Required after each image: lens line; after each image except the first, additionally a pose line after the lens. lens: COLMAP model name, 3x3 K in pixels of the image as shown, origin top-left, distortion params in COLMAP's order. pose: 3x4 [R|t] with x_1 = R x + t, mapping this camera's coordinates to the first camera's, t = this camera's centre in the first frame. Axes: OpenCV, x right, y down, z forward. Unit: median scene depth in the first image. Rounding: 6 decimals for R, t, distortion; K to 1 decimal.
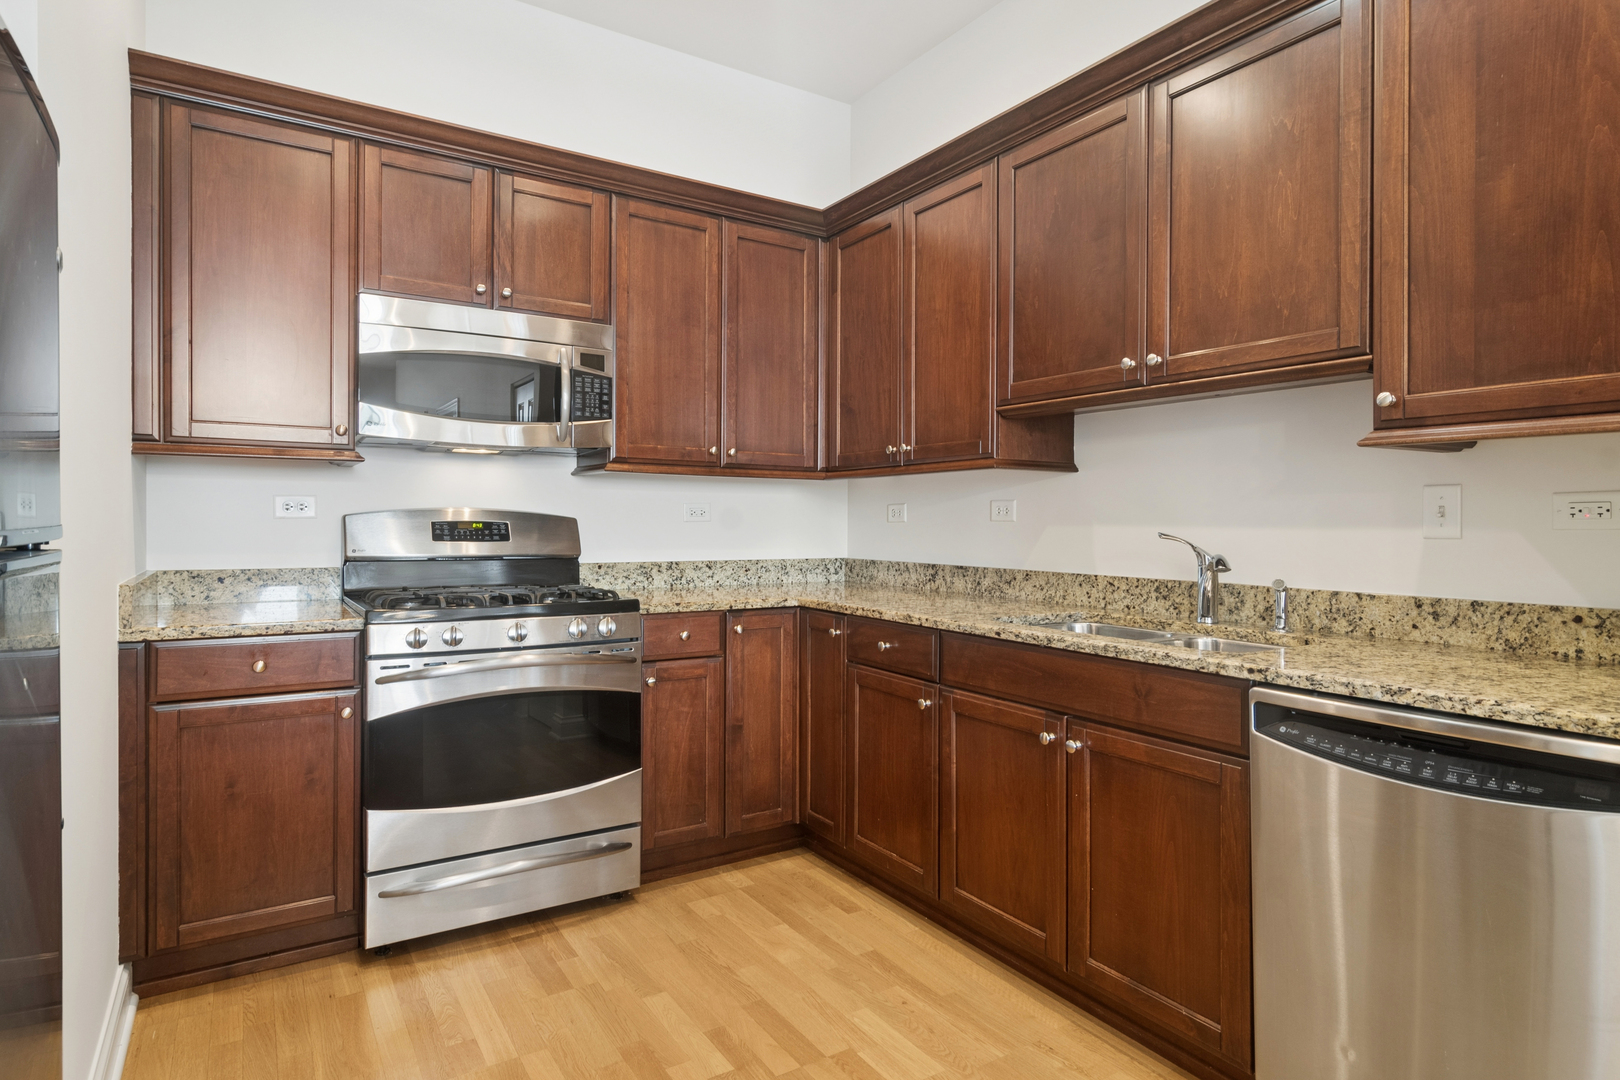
lens RADIAL K [[883.7, 0, 810.6], [0, 883.7, 526.8], [0, 0, 1]] dist [0.000334, 0.000715]
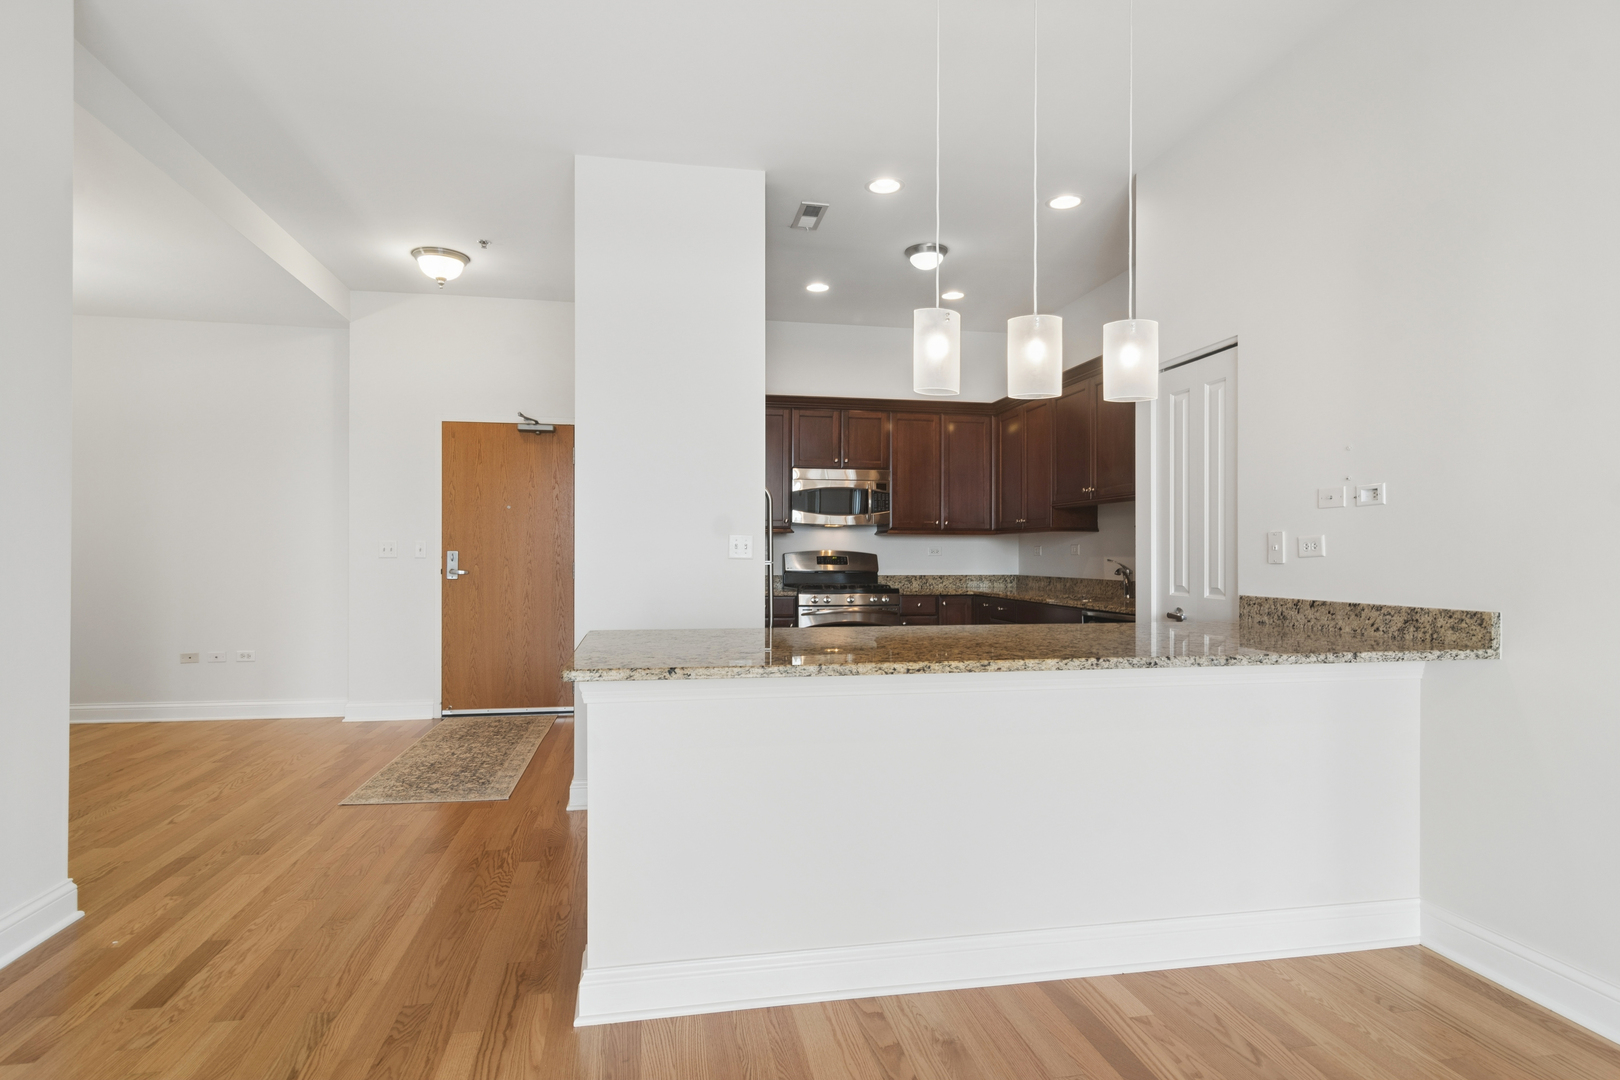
lens RADIAL K [[874.0, 0, 811.1], [0, 874.0, 563.6], [0, 0, 1]] dist [0.001891, 0.000598]
pose [[0.929303, -0.002040, -0.369312, 0.446598], [0.002222, 0.999998, 0.000068, 0.014026], [0.369311, -0.000883, 0.929306, -1.248987]]
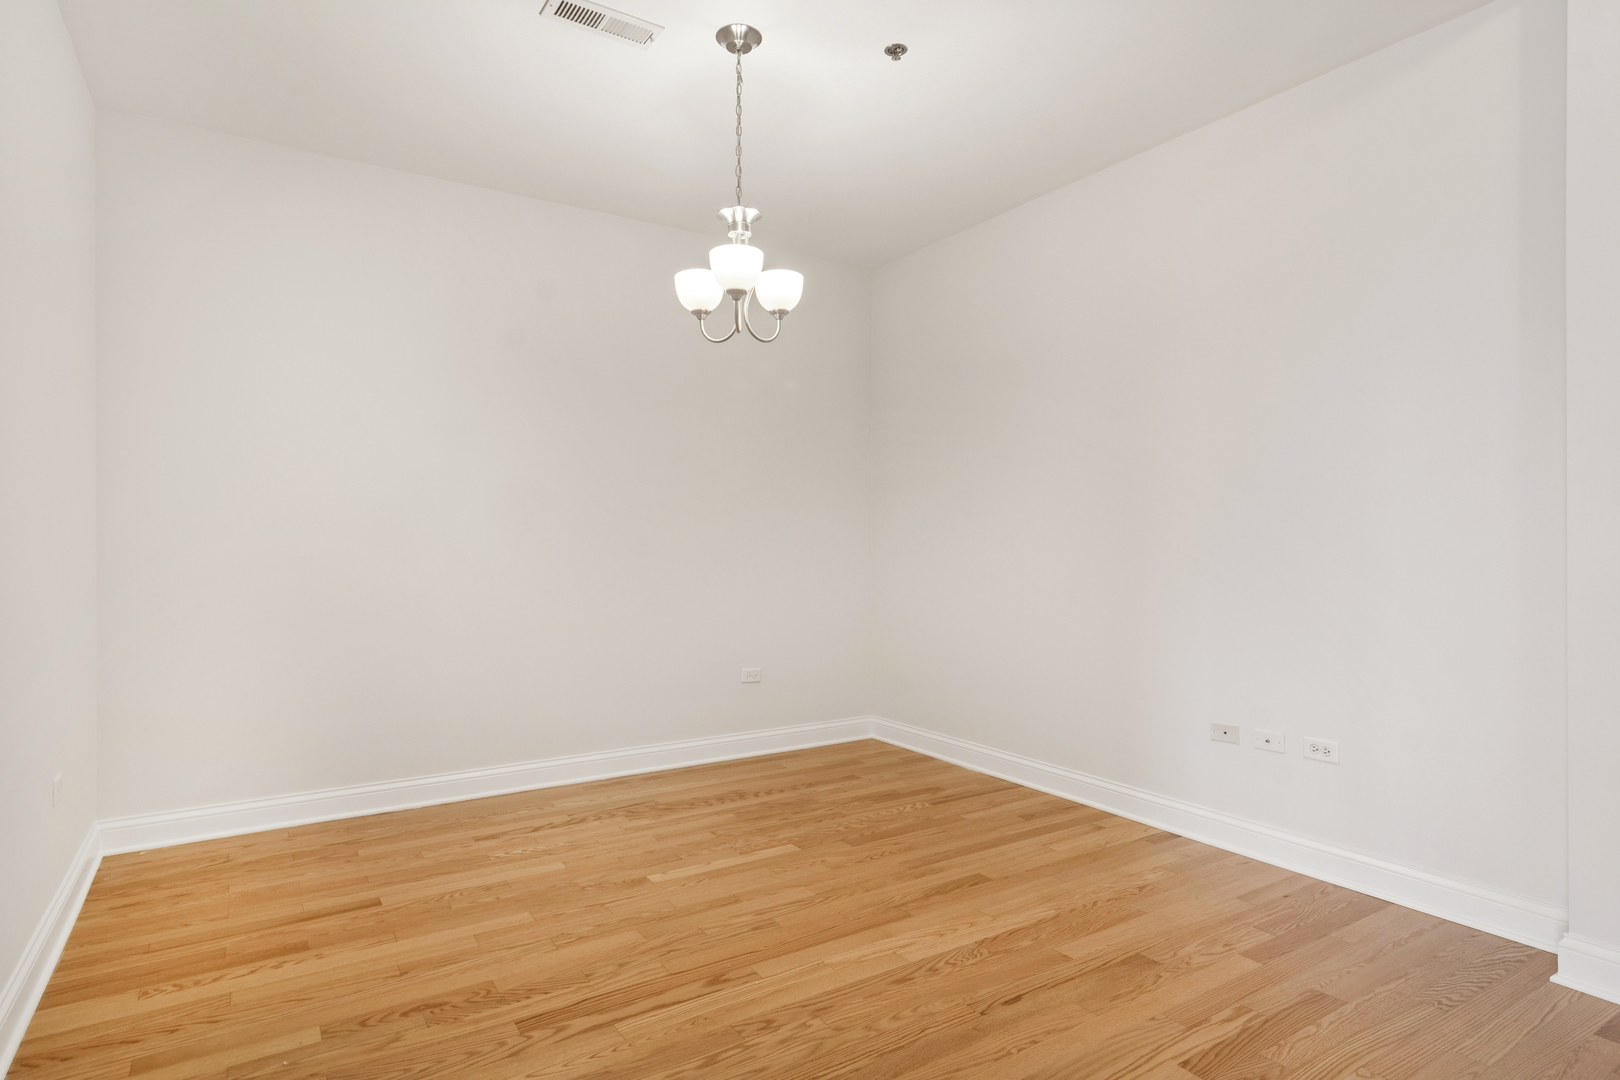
lens RADIAL K [[873.9, 0, 810.0], [0, 873.9, 540.0], [0, 0, 1]] dist [-0.000200, 0.000123]
pose [[0.008720, -0.013418, -0.999872, -0.623887], [-0.005774, 0.999893, -0.013469, 0.001310], [0.999945, 0.005891, 0.008642, -0.359667]]
